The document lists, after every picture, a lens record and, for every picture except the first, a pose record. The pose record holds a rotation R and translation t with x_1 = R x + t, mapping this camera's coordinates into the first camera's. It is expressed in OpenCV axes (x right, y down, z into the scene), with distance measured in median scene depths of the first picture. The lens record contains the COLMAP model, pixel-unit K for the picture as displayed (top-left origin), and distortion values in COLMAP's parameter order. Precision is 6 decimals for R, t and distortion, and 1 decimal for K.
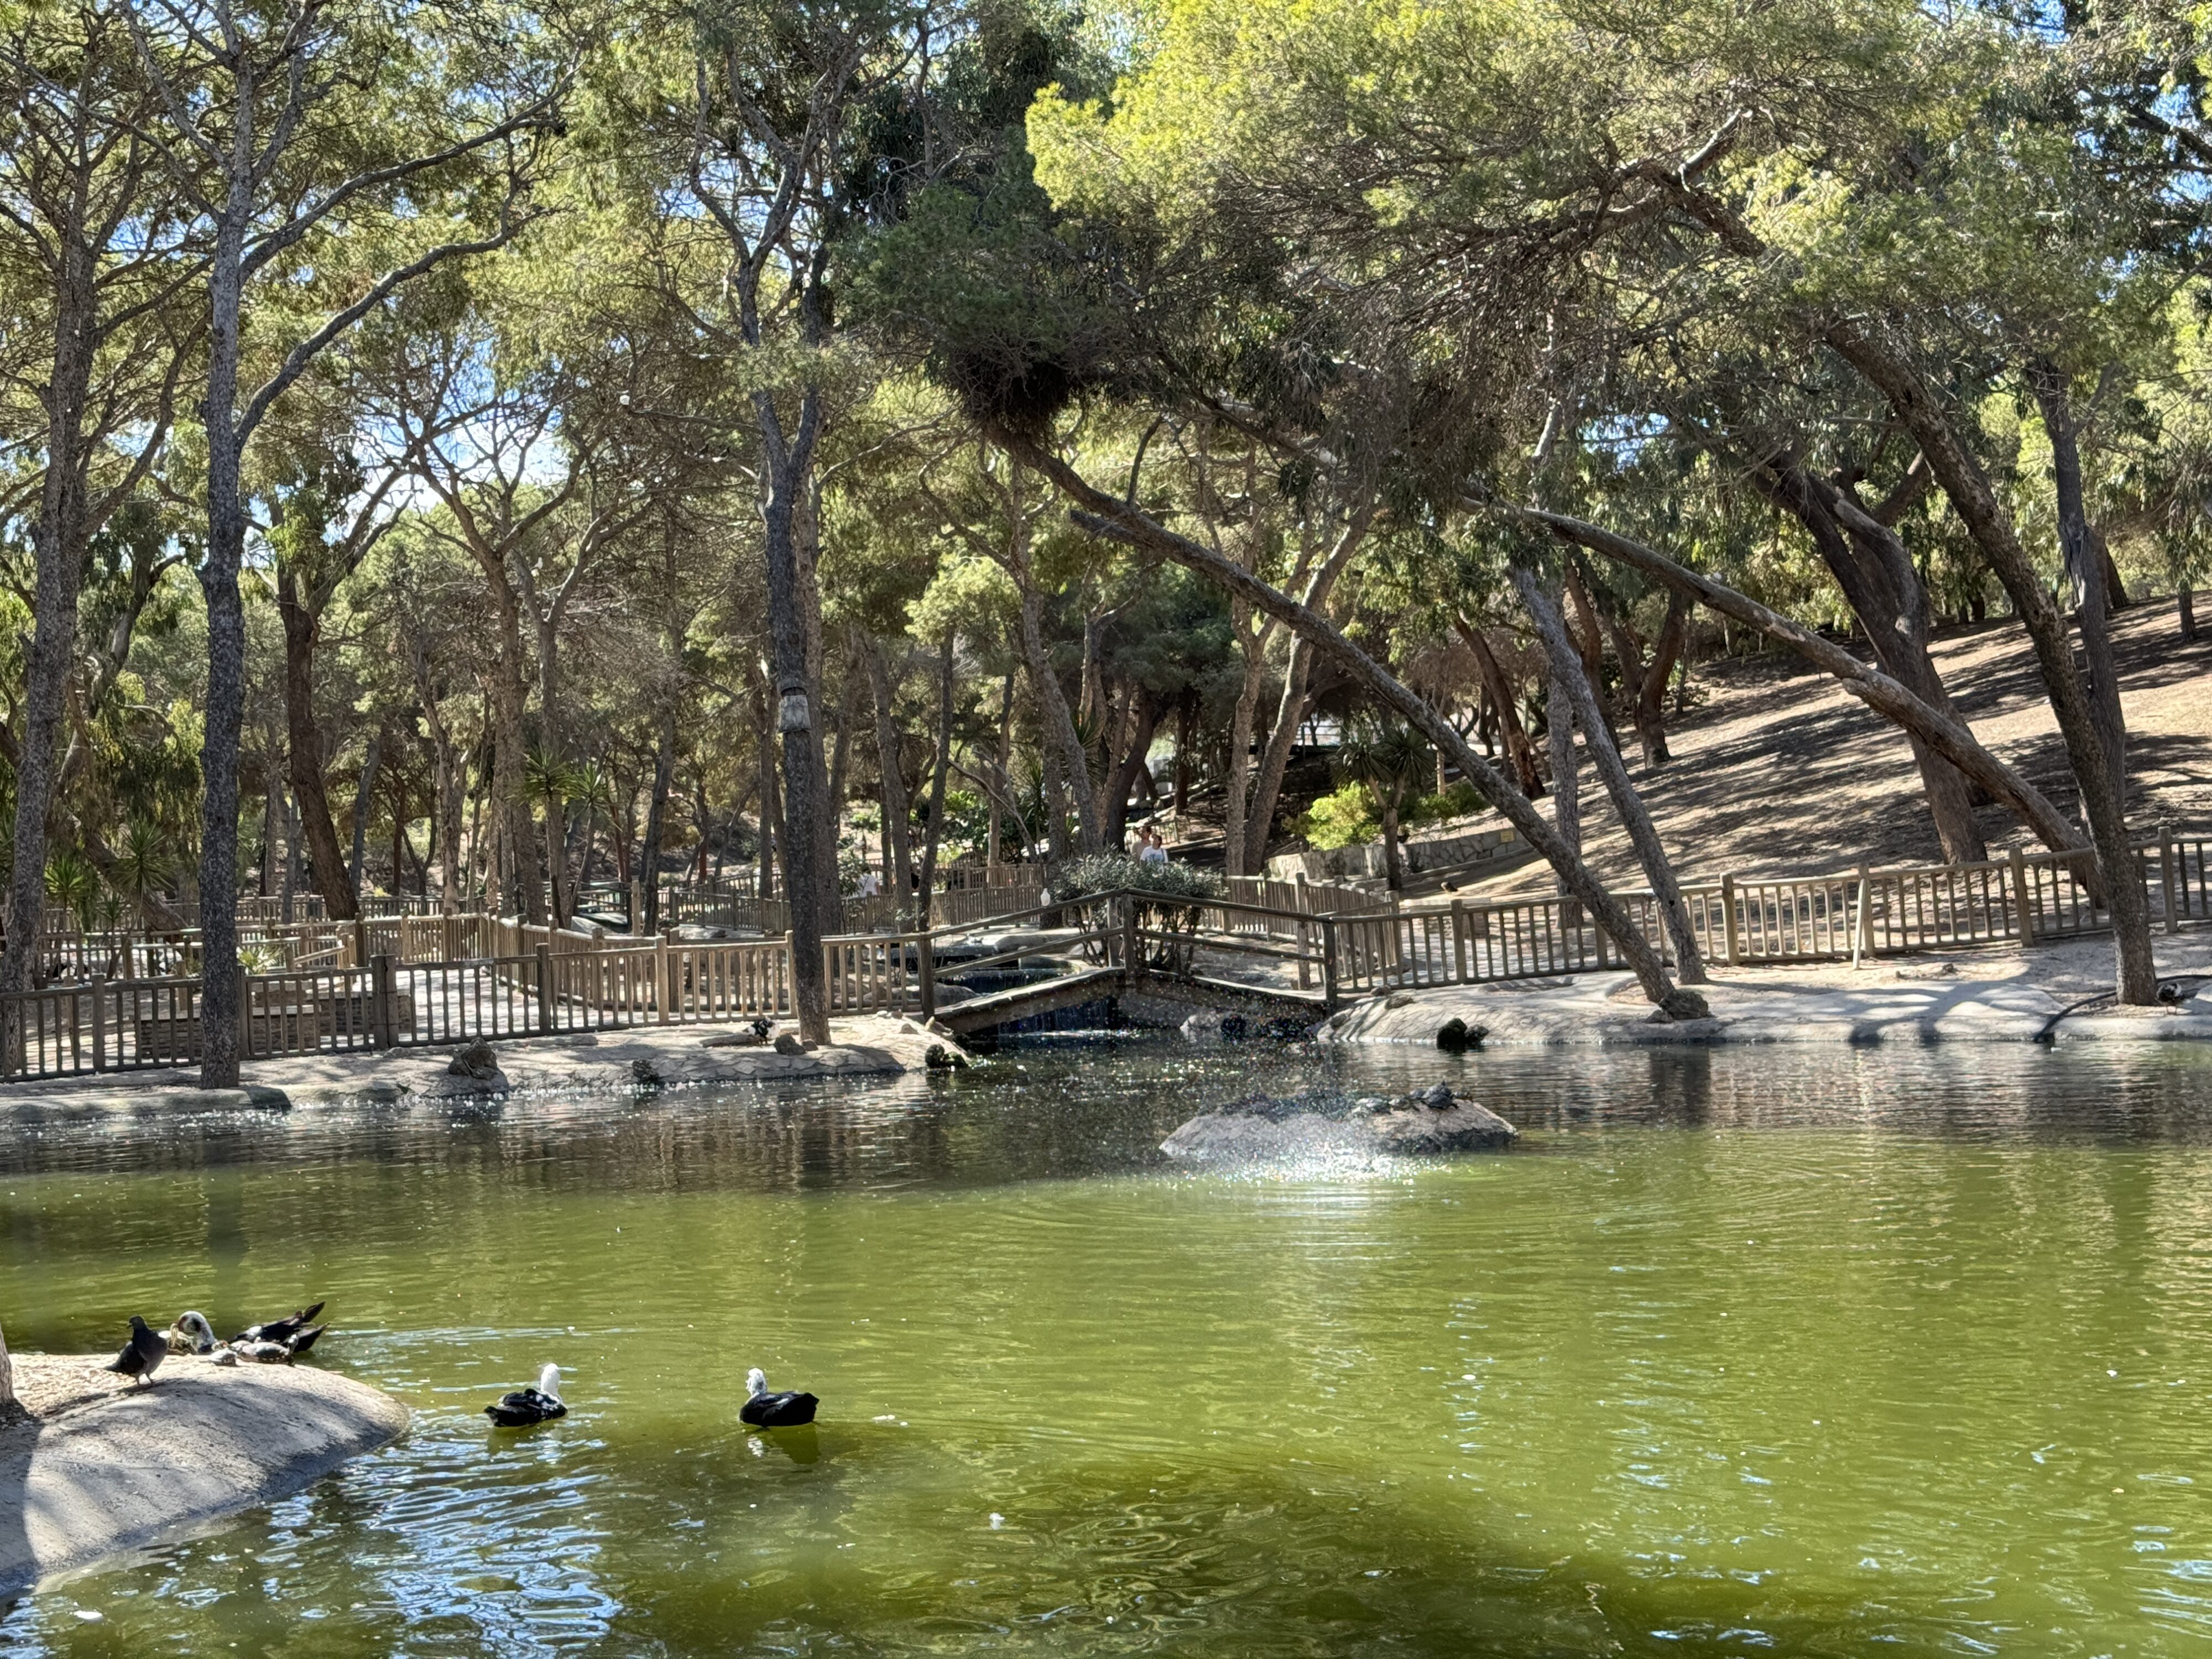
lens RADIAL K [[3057.4, 0, 1080.4], [0, 3057.4, 787.5], [0, 0, 1]] dist [0.018505, 0.000000]
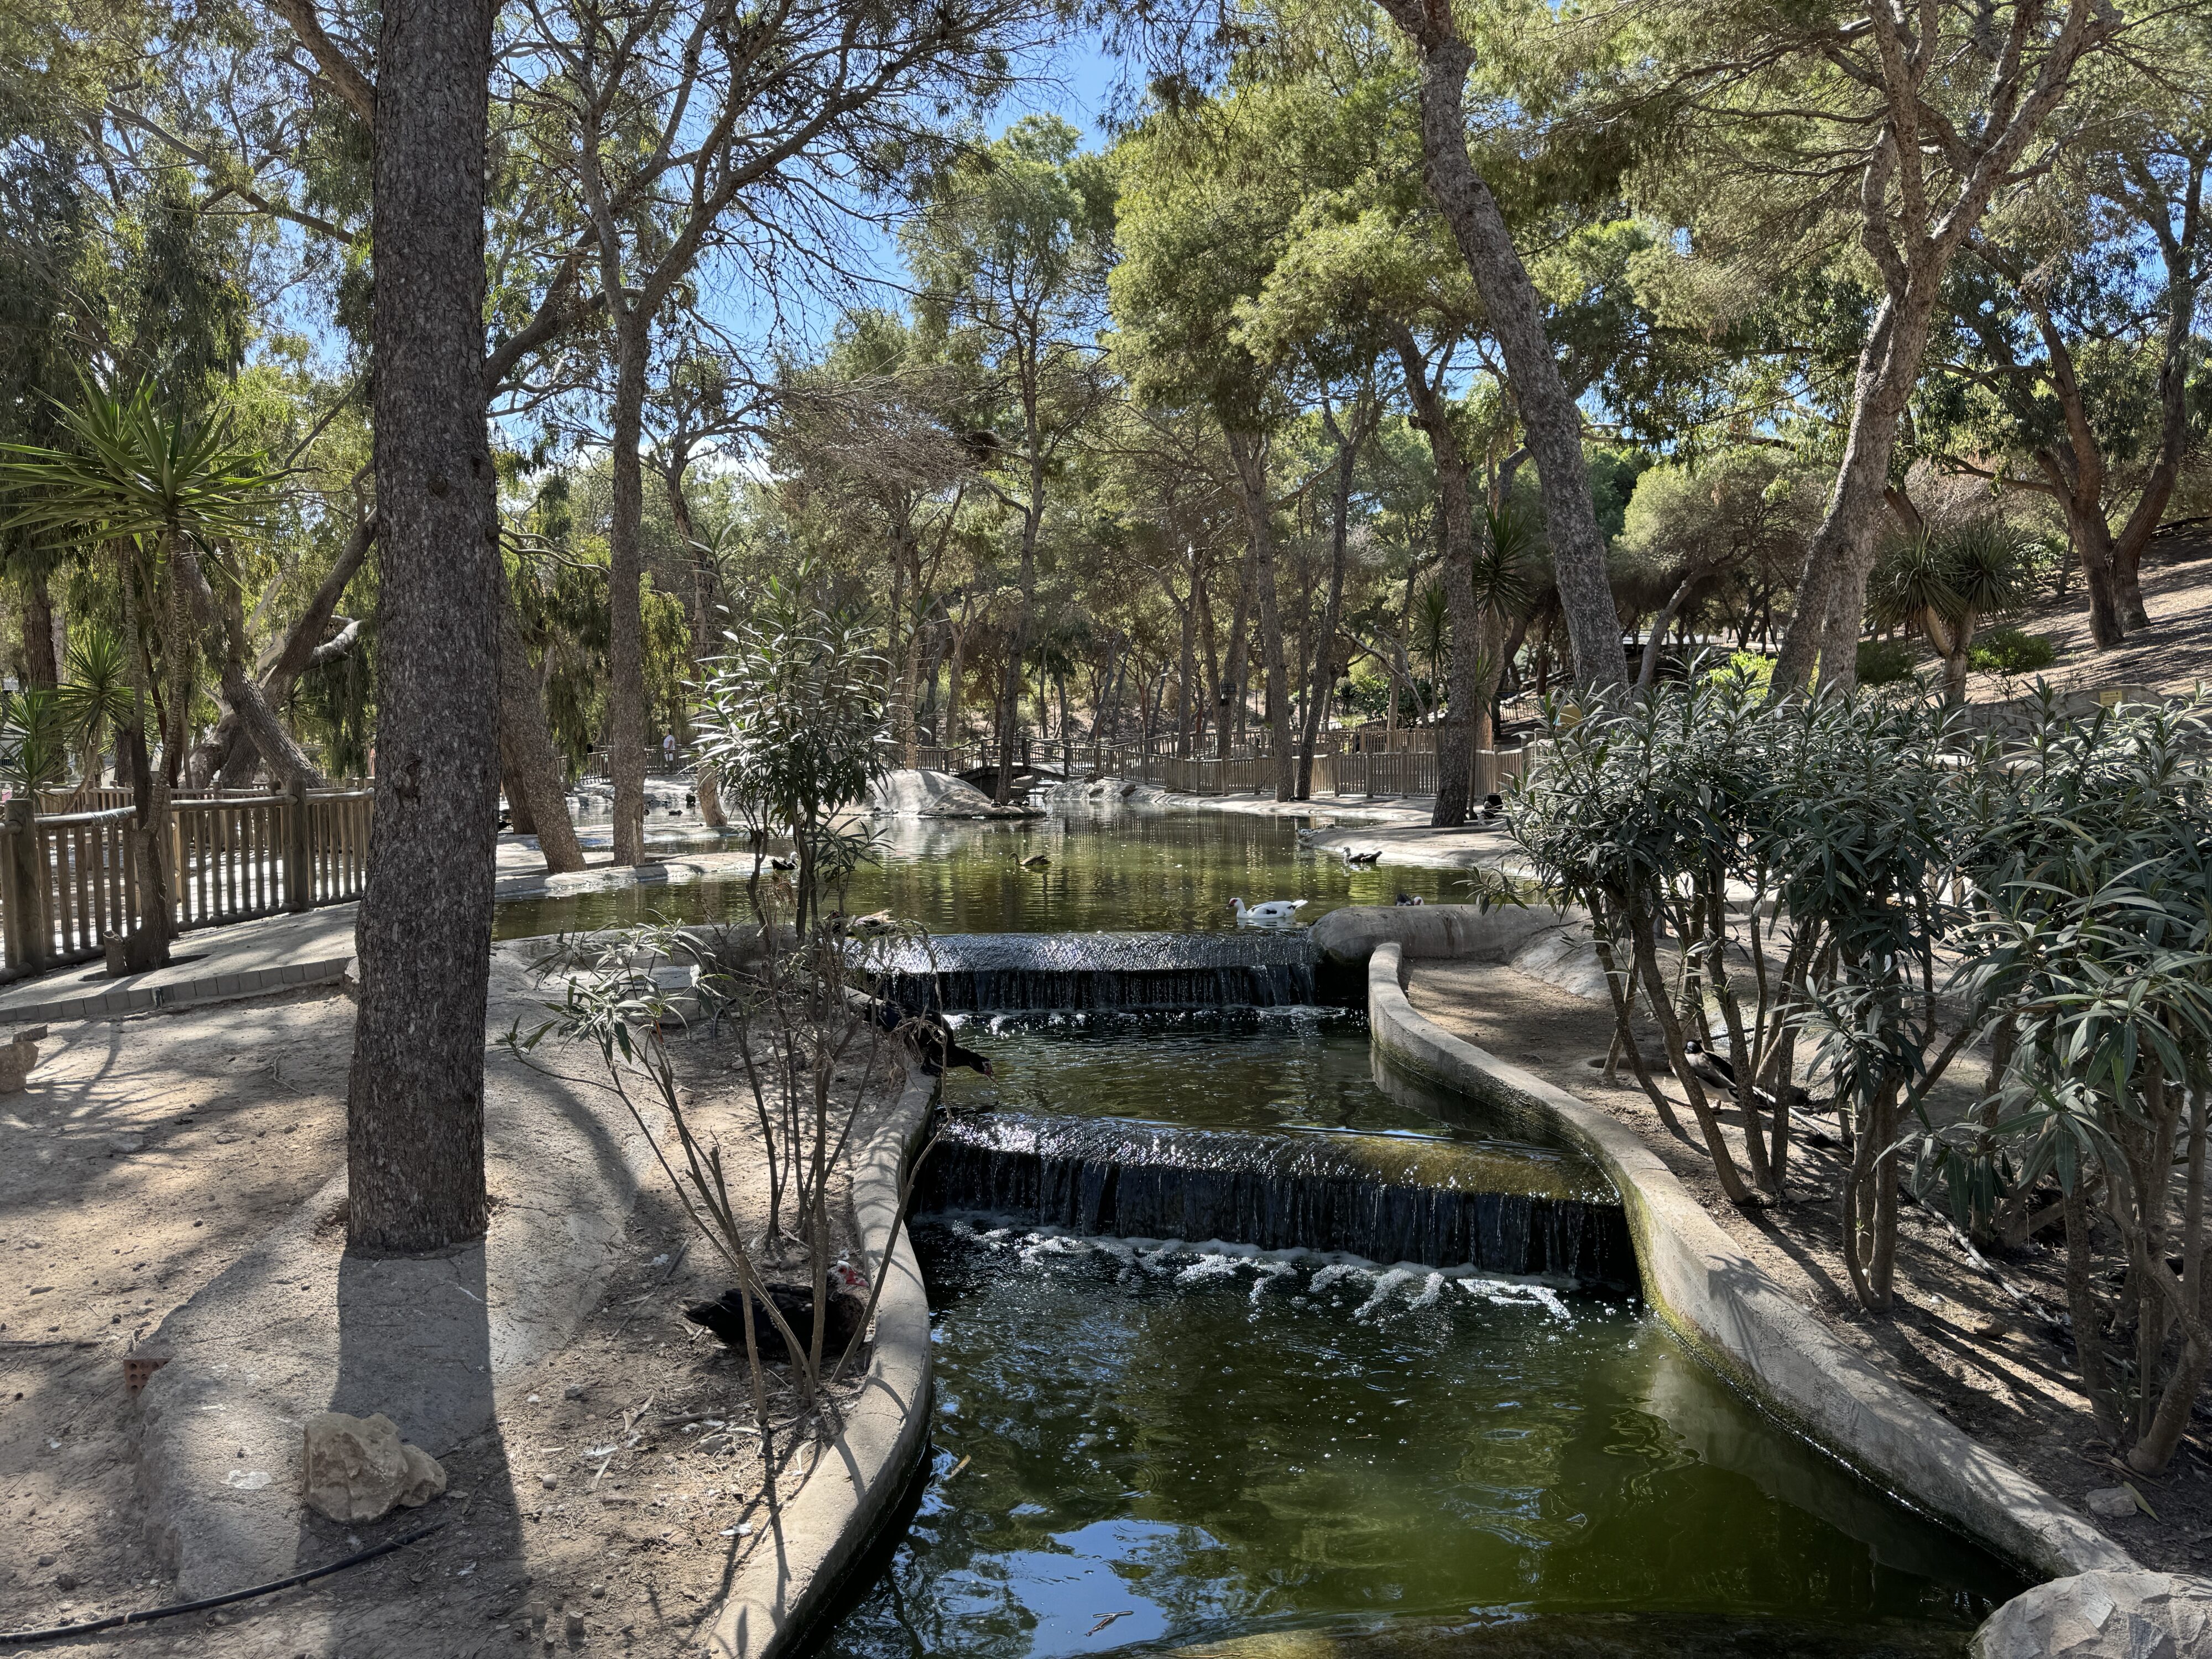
lens RADIAL K [[1534.0, 0, 1082.4], [0, 1534.0, 824.2], [0, 0, 1]] dist [0.001453, -0.015540]
pose [[0.972335, 0.033567, -0.231167, -0.005380], [-0.013673, 0.996103, 0.087130, 0.010509], [0.233191, -0.081559, 0.969005, 0.347618]]
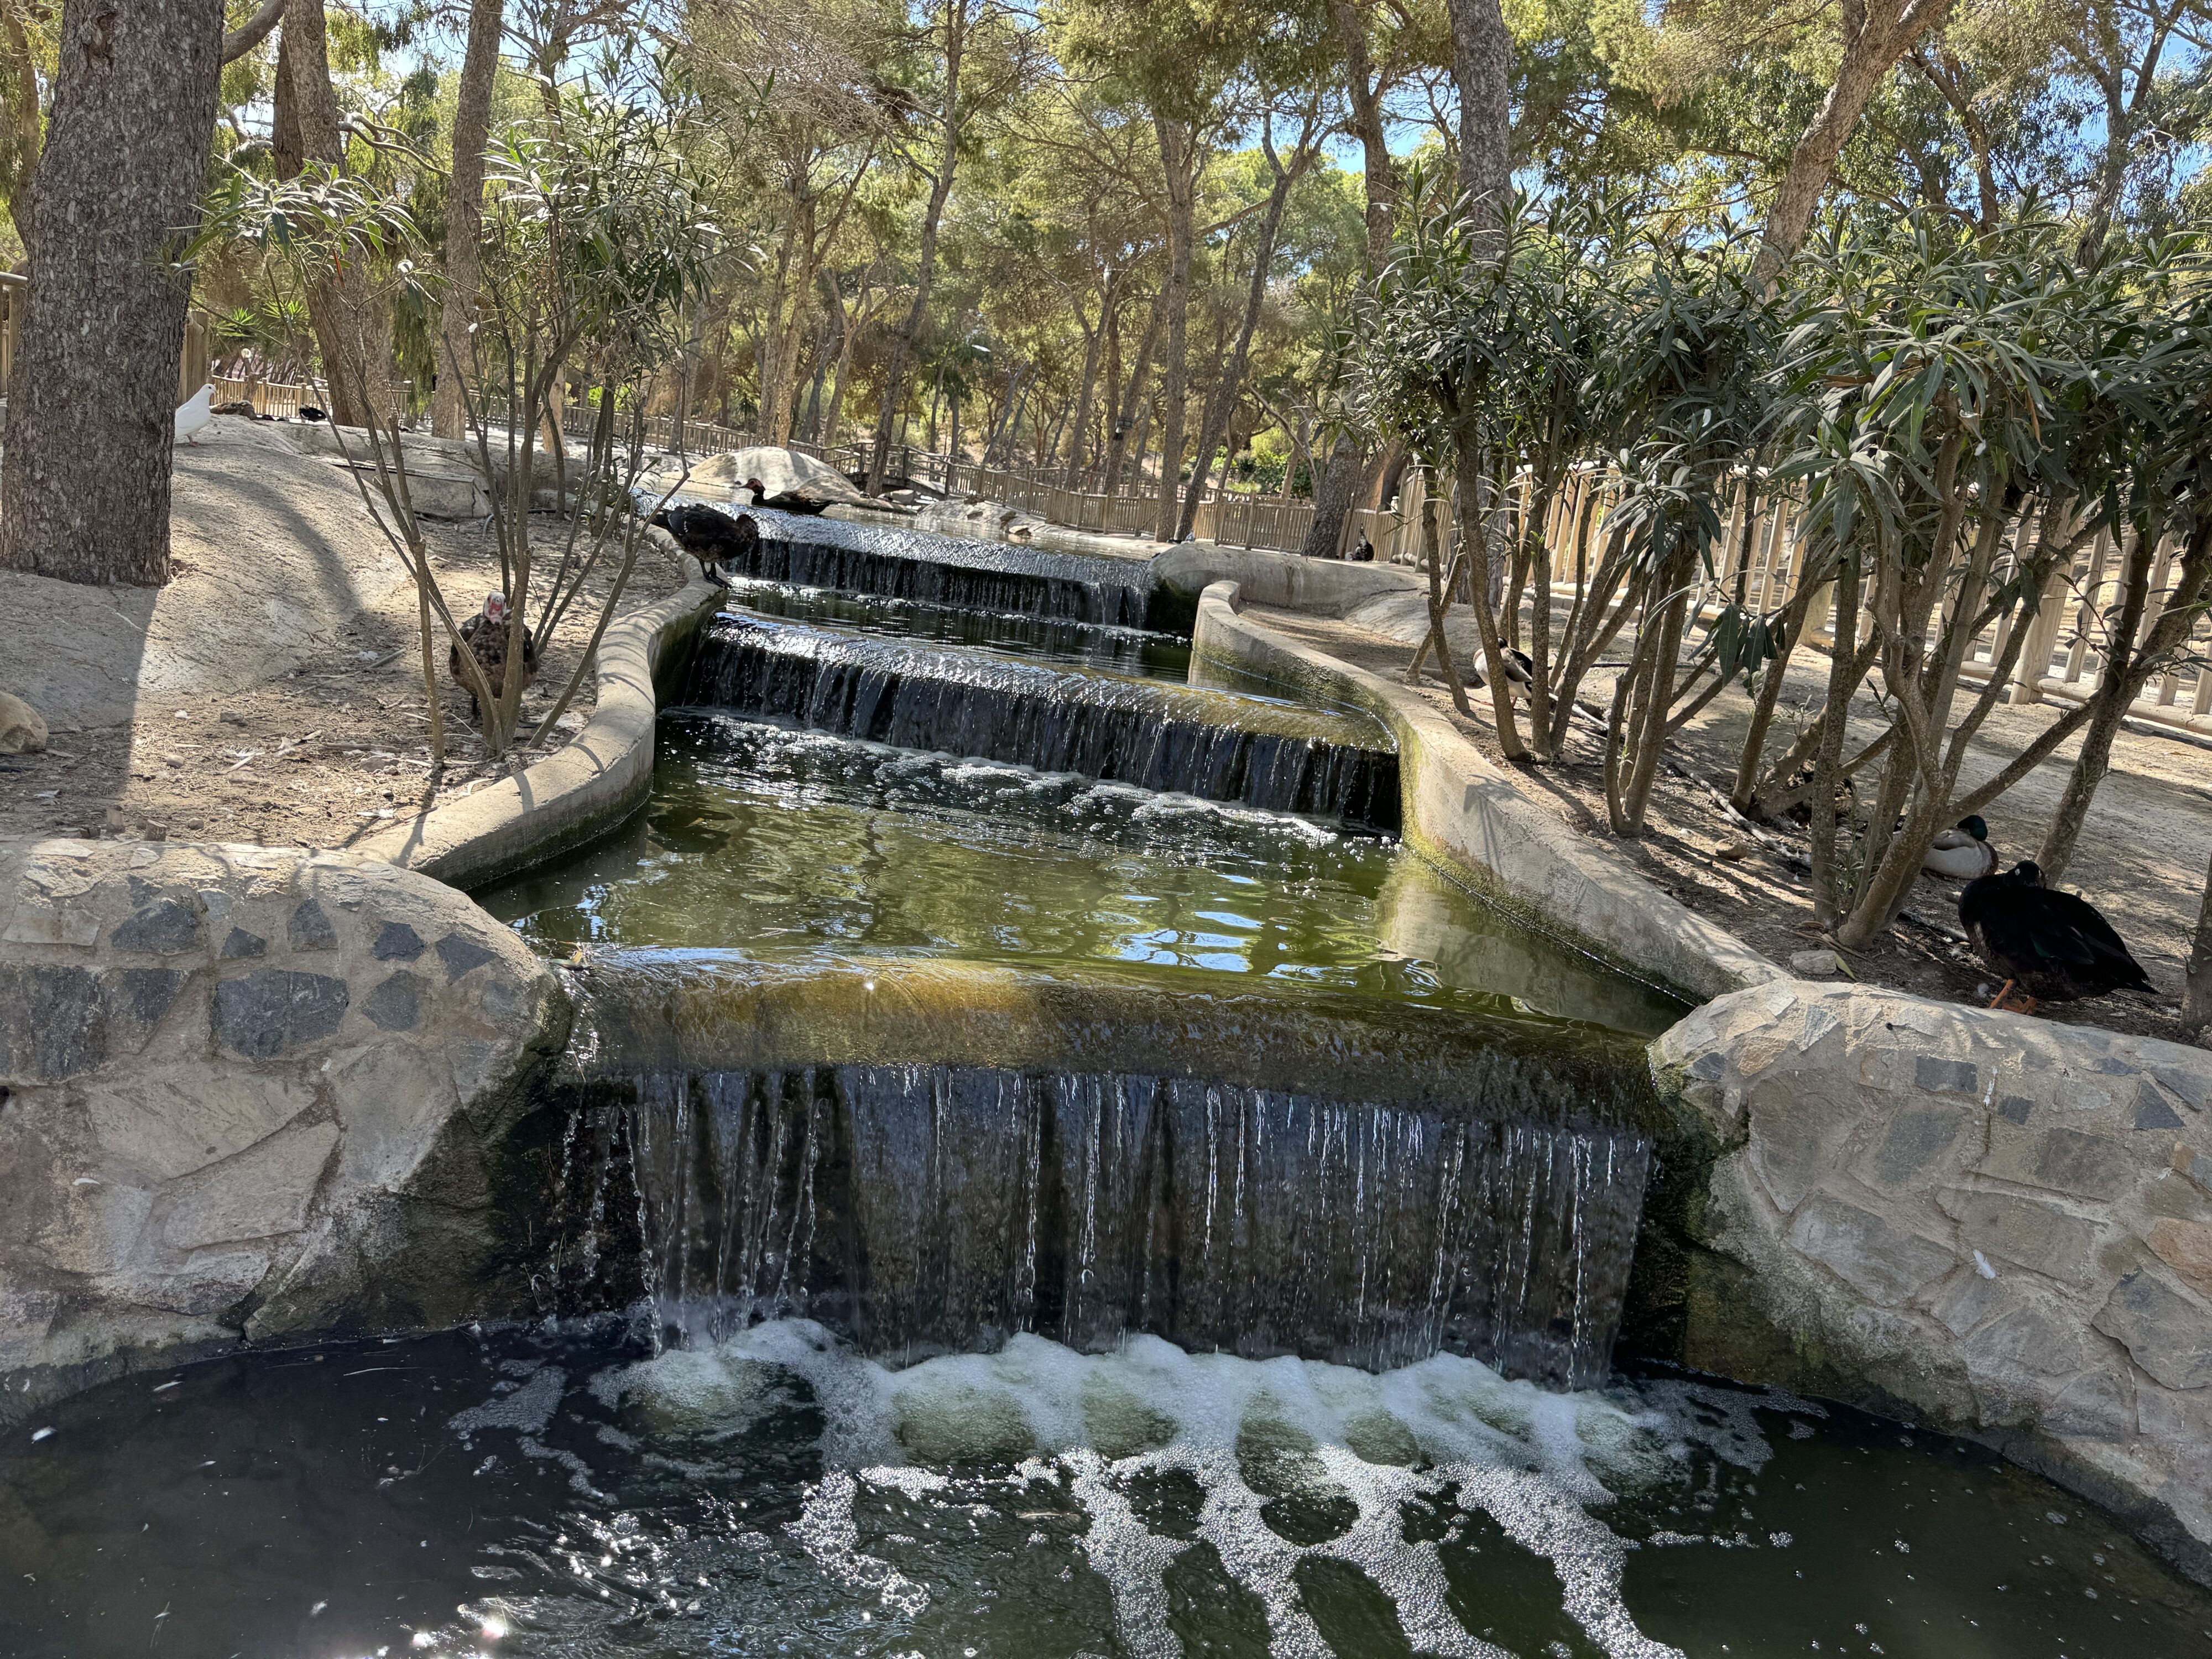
lens RADIAL K [[1534.0, 0, 1109.3], [0, 1534.0, 827.8], [0, 0, 1]] dist [0.001453, -0.015540]
pose [[0.975025, 0.189309, -0.116139, -0.000116], [-0.160869, 0.962515, 0.218370, 0.027146], [0.153125, -0.194233, 0.968931, 0.351563]]
